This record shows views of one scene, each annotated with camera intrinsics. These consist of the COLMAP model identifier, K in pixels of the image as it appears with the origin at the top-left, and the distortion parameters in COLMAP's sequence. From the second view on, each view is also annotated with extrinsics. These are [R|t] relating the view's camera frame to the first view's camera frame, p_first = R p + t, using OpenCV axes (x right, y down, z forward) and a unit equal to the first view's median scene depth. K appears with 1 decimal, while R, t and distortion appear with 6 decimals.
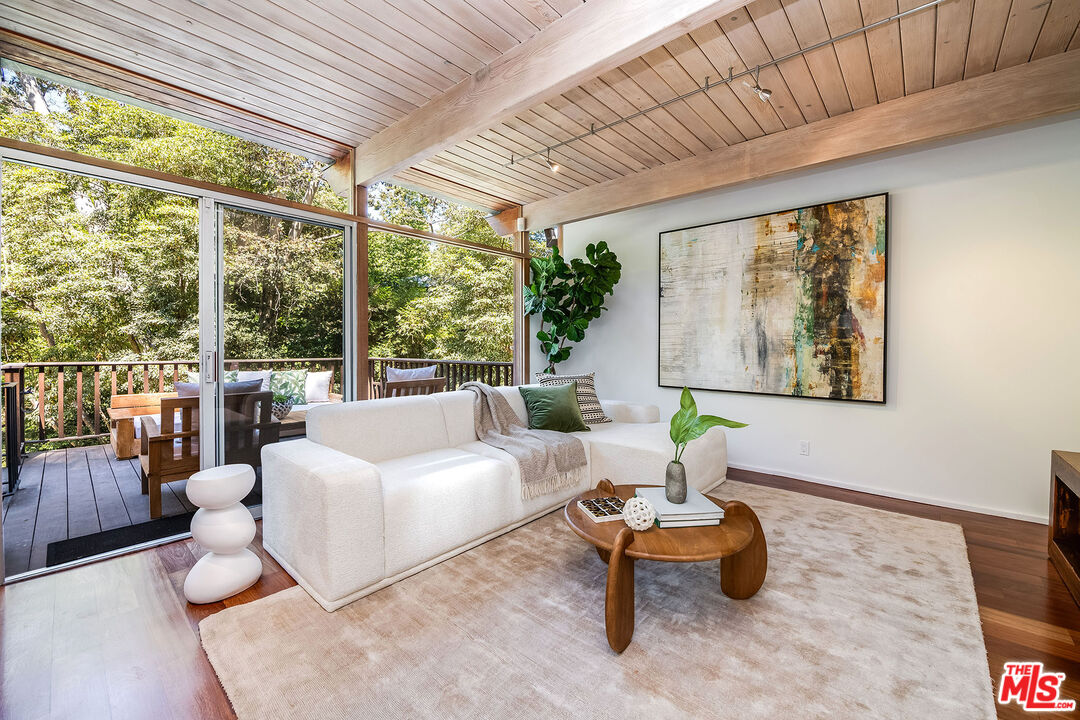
lens RADIAL K [[430.1, 0, 542.5], [0, 430.1, 353.7], [0, 0, 1]] dist [-0.014368, -0.000171]
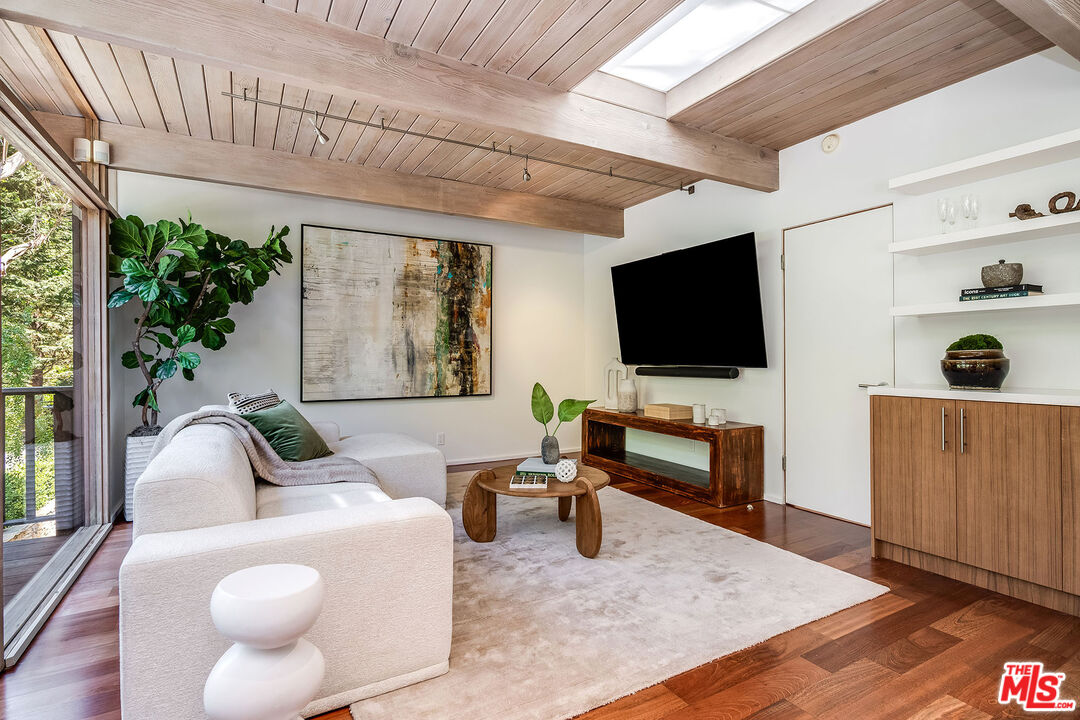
lens RADIAL K [[535.6, 0, 540.0], [0, 535.6, 360.0], [0, 0, 1]] dist [0.000703, 0.000058]
pose [[0.326662, -0.014379, 0.945032, -0.702136], [0.022323, 0.999723, 0.007495, -0.006837], [-0.944878, 0.018647, 0.326892, 0.234714]]
